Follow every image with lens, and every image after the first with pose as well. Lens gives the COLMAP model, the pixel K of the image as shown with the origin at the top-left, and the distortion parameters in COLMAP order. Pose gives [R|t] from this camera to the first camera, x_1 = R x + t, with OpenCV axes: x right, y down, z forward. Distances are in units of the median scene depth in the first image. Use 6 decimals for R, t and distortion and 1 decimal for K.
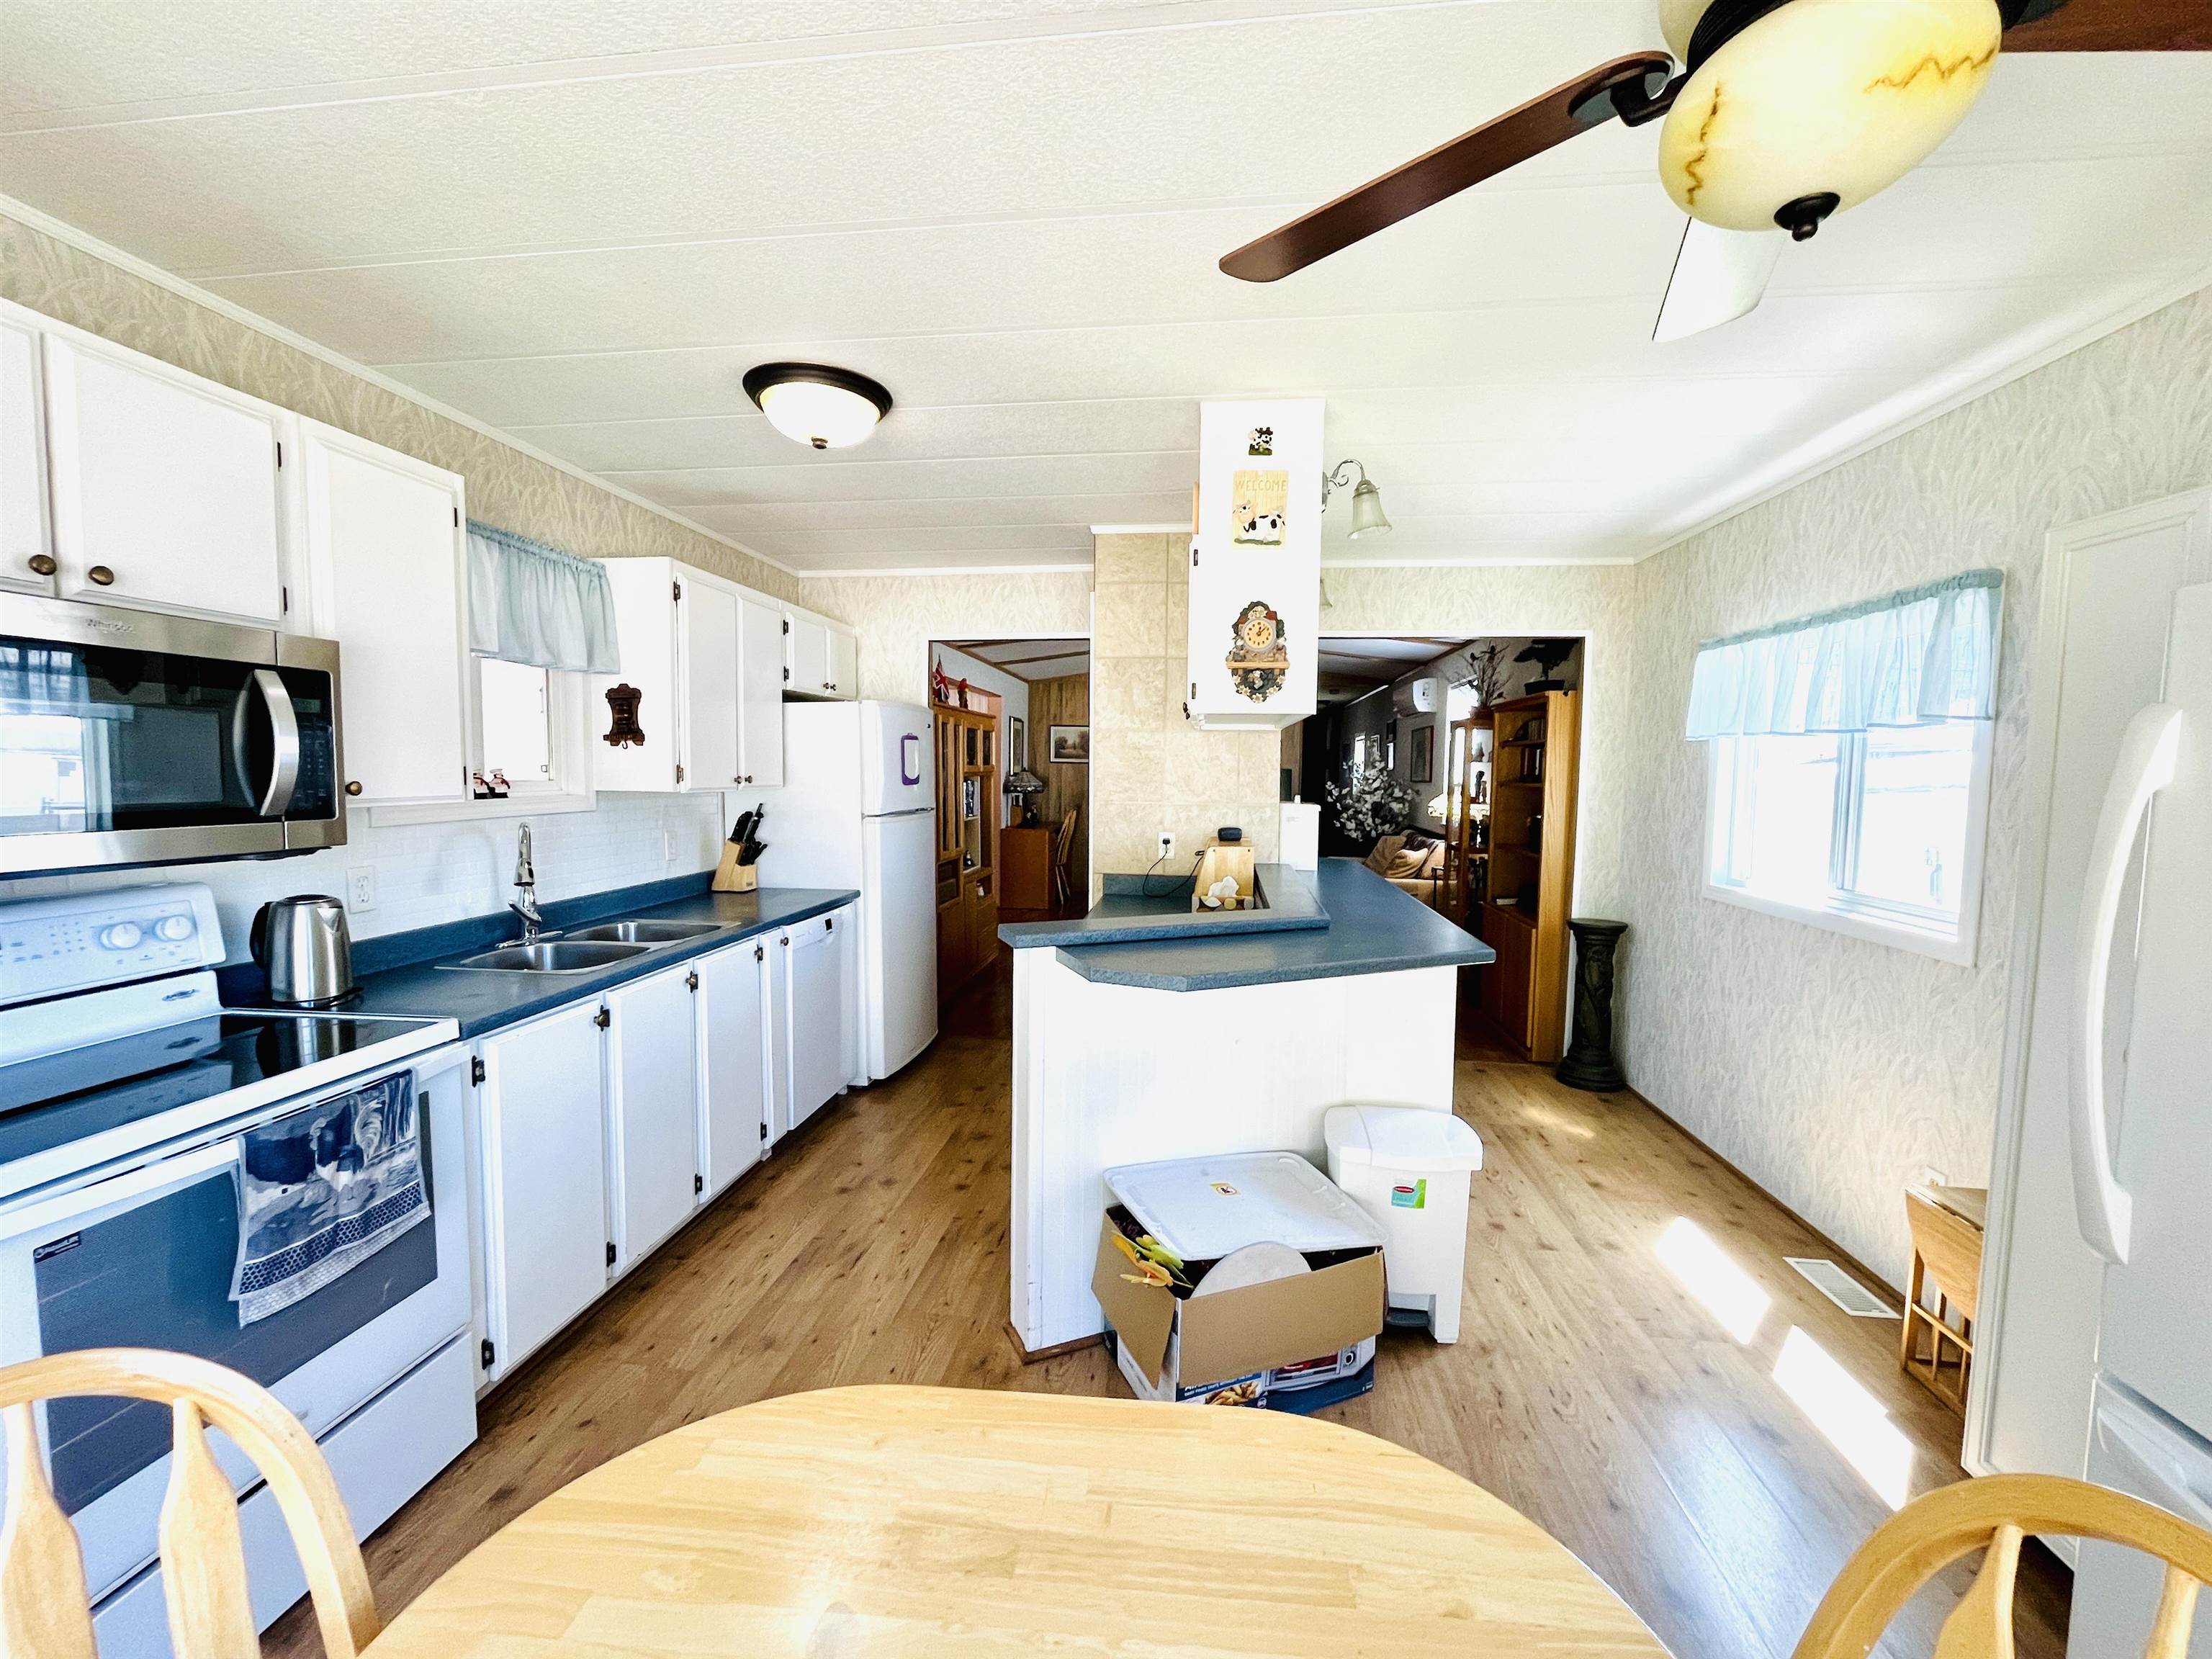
lens RADIAL K [[895.3, 0, 1104.3], [0, 895.3, 827.4], [0, 0, 1]] dist [-0.002487, 0.000294]
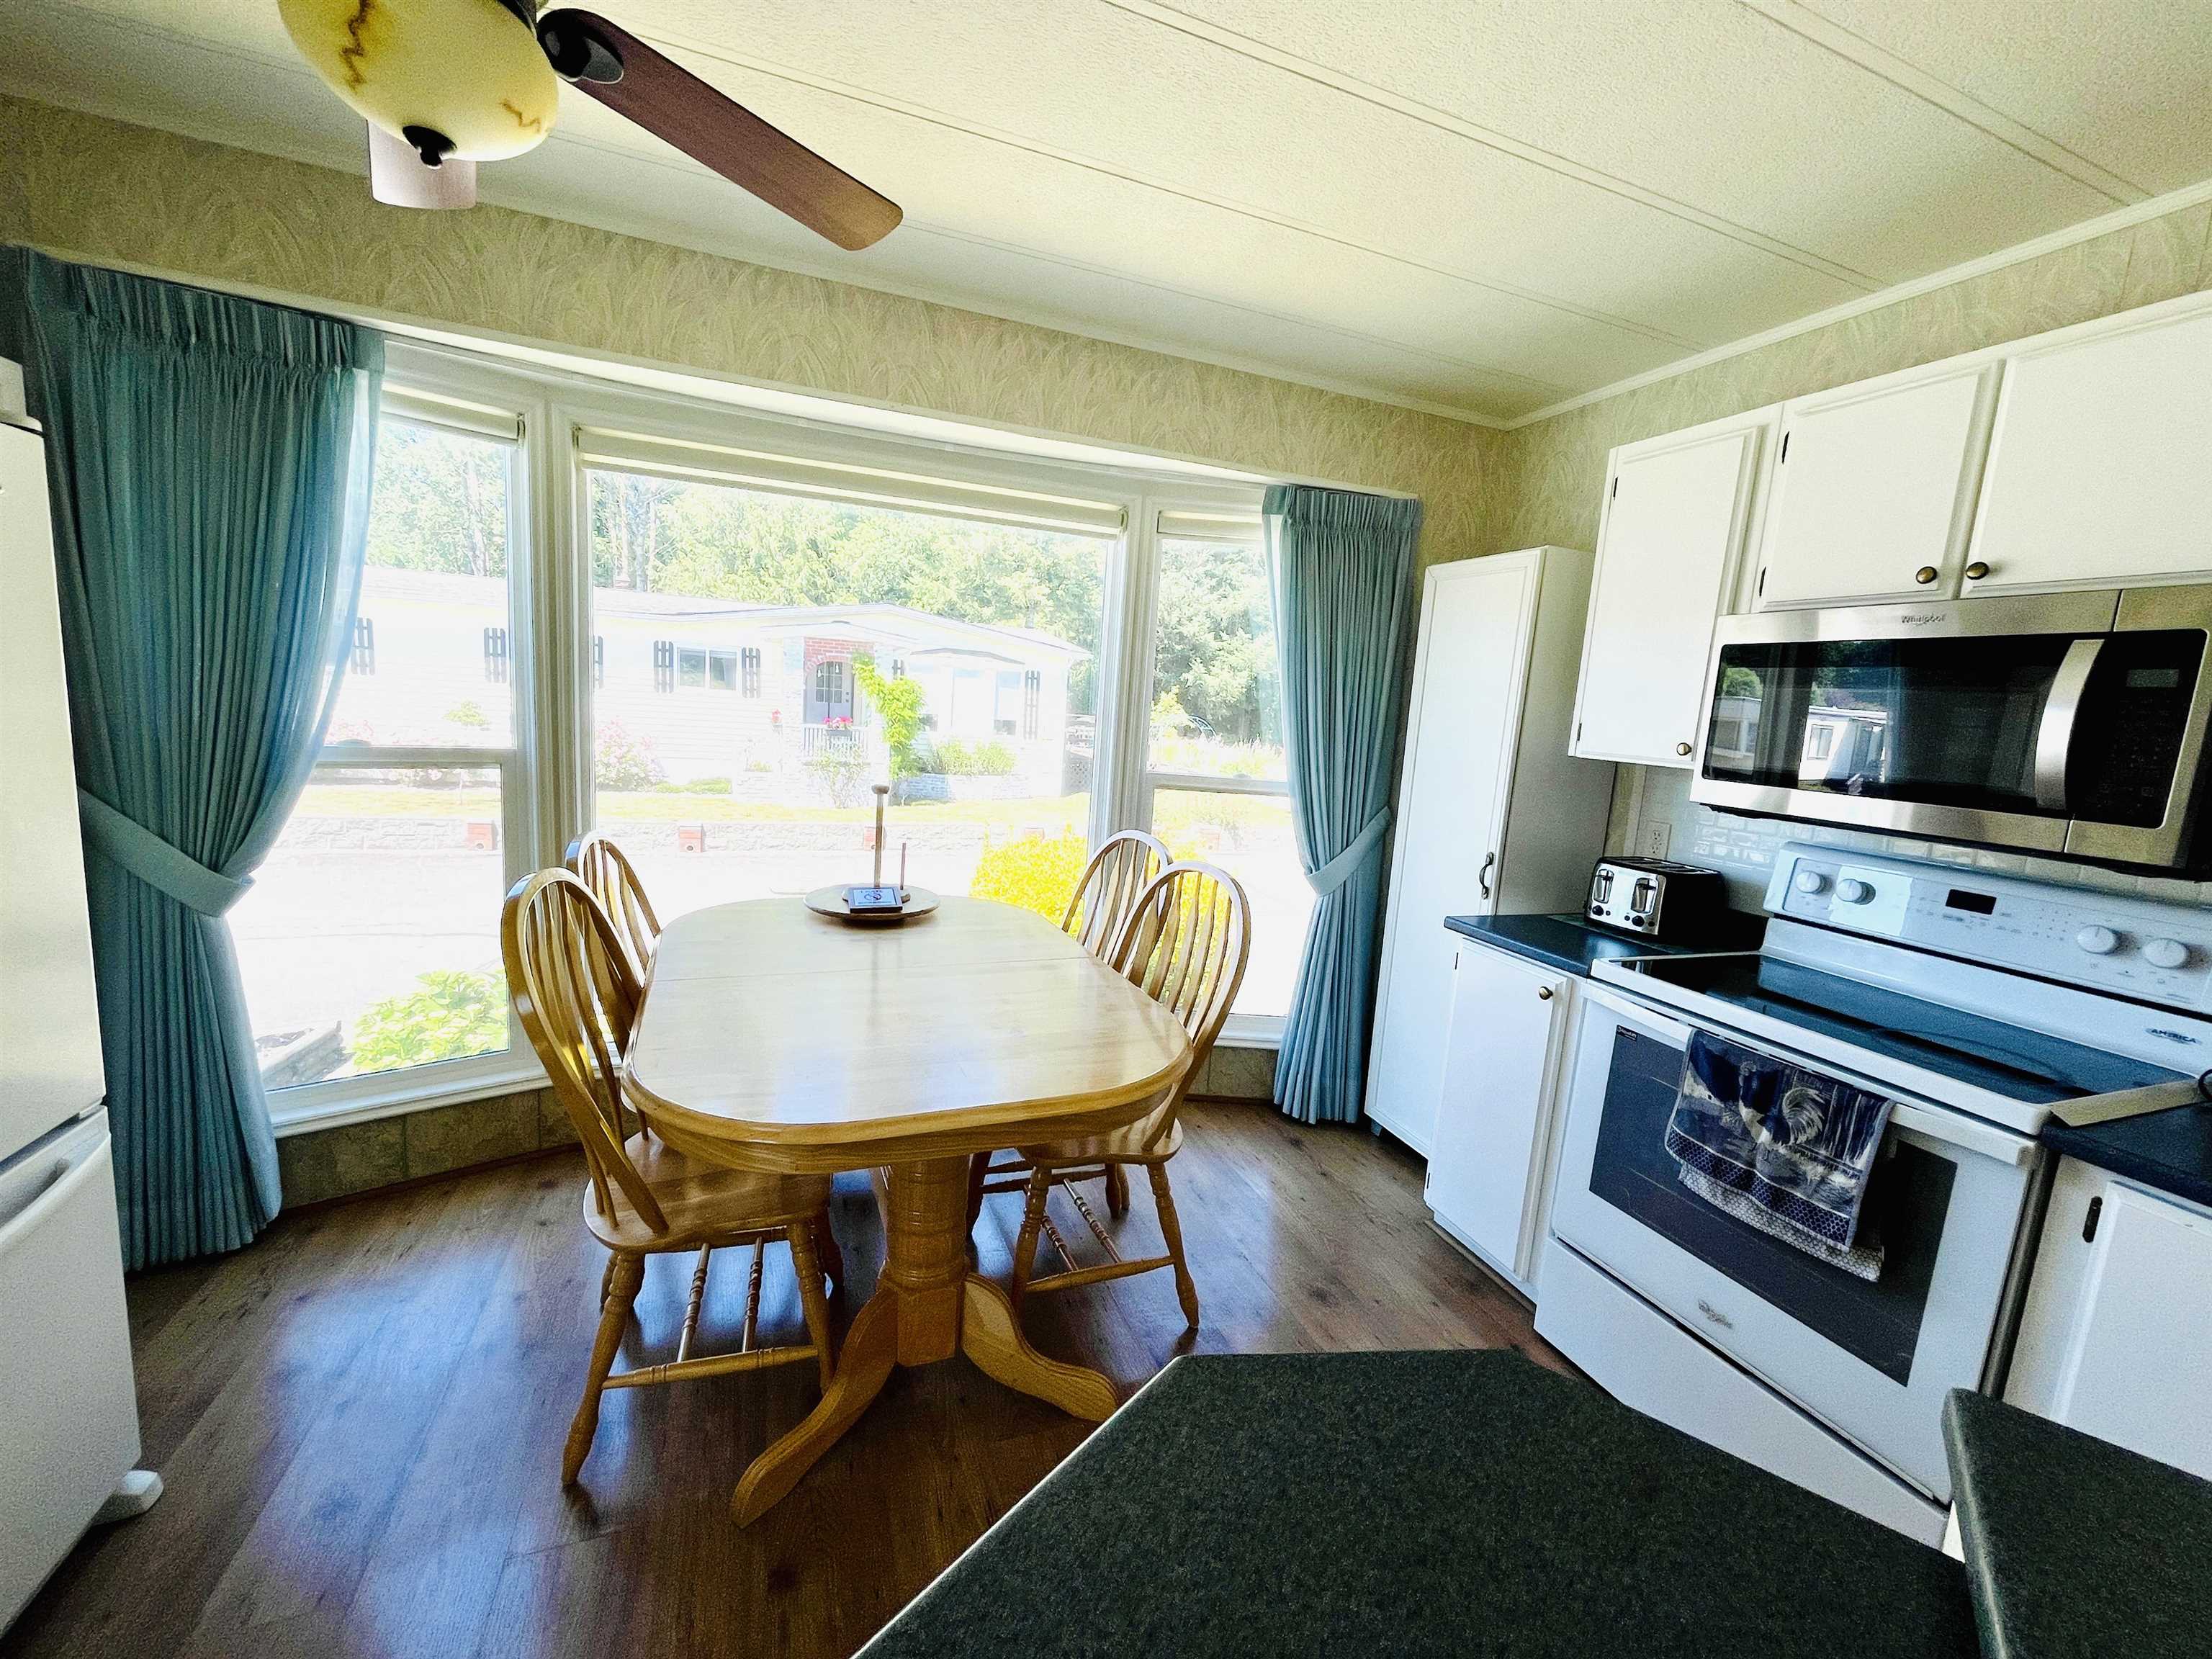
lens RADIAL K [[895.3, 0, 1096.5], [0, 895.3, 827.9], [0, 0, 1]] dist [-0.002487, 0.000294]
pose [[-0.879917, 0.000416, -0.475128, 0.327088], [-0.105702, 0.974768, 0.196609, -0.078026], [0.463221, 0.223222, -0.857670, 1.486178]]
